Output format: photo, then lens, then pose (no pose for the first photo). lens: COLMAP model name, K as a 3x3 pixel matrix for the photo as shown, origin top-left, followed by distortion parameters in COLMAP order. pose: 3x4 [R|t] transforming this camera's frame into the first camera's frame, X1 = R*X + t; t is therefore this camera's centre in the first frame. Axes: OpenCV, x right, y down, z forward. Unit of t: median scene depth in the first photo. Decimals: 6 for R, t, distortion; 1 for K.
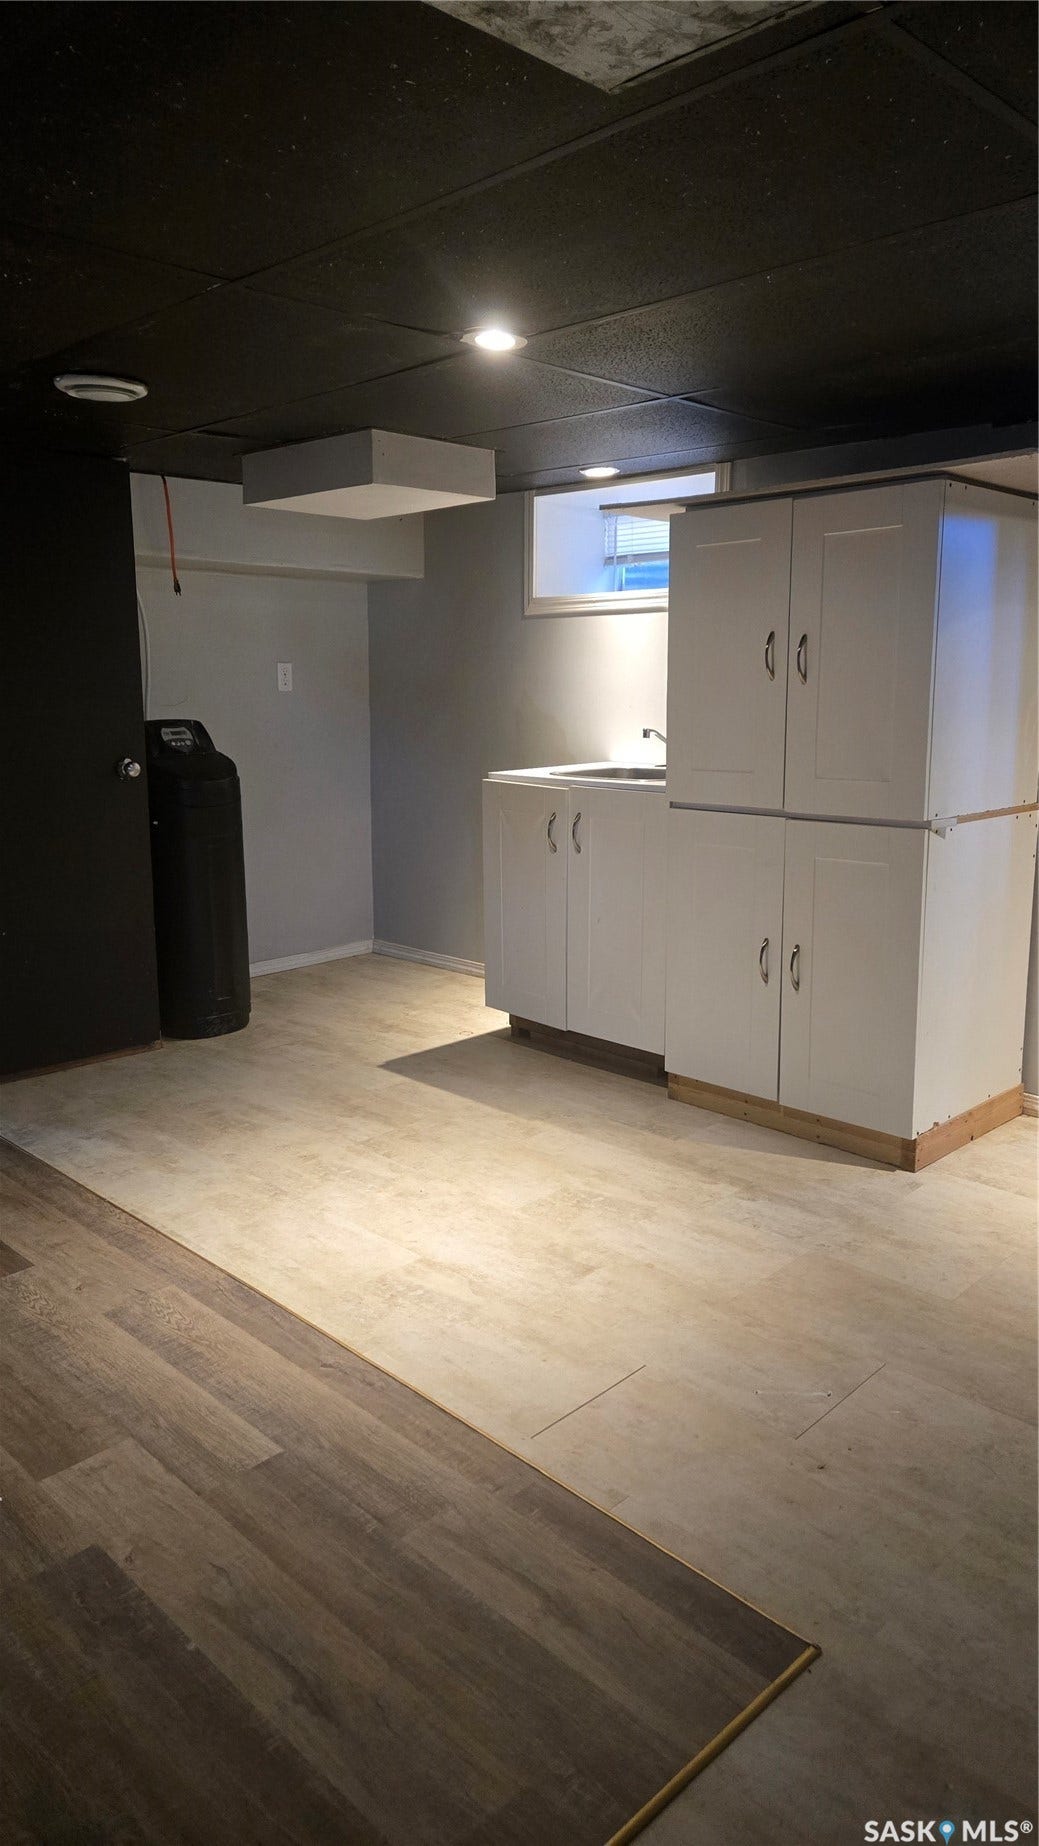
lens RADIAL K [[1258.6, 0, 512.5], [0, 1258.6, 827.3], [0, 0, 1]] dist [0.086995, -0.079294]
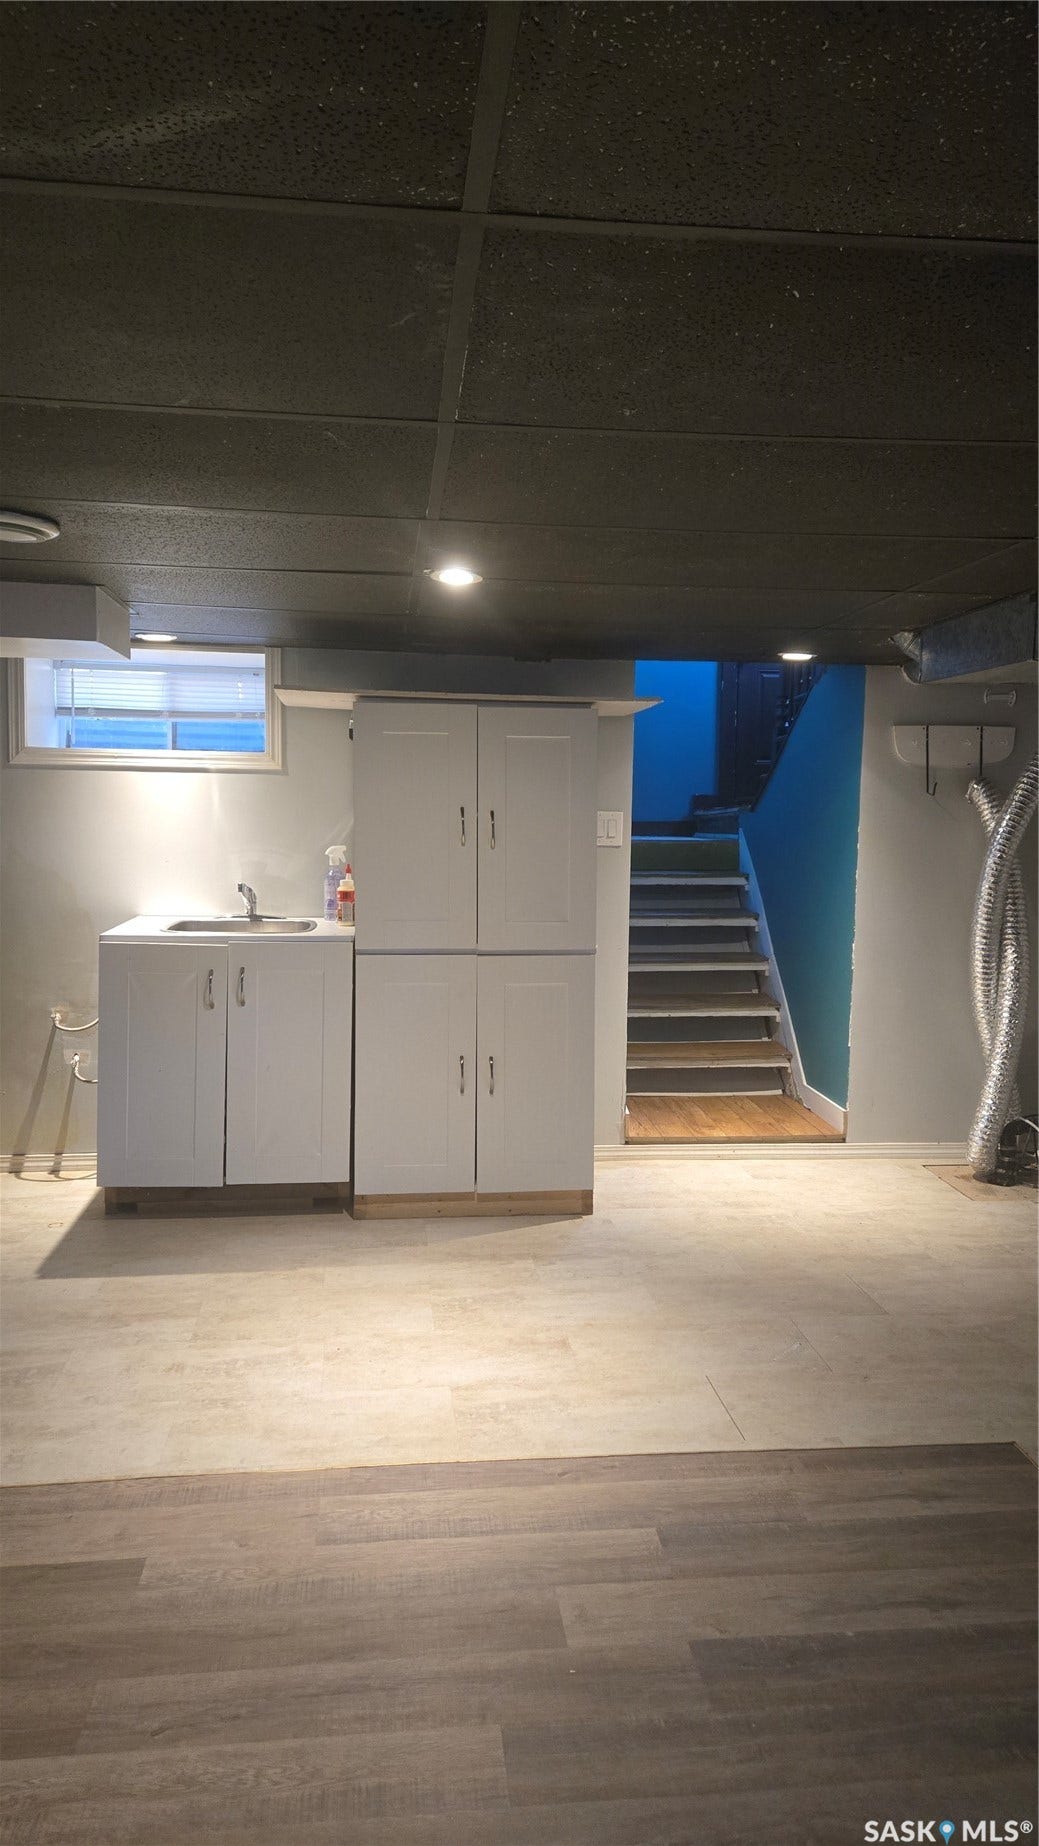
lens RADIAL K [[1258.6, 0, 512.5], [0, 1258.6, 827.3], [0, 0, 1]] dist [0.086995, -0.079294]
pose [[0.612797, 0.001582, 0.790239, -0.913727], [0.074134, 0.995473, -0.059481, -0.069378], [-0.786755, 0.095033, 0.609906, 0.252649]]
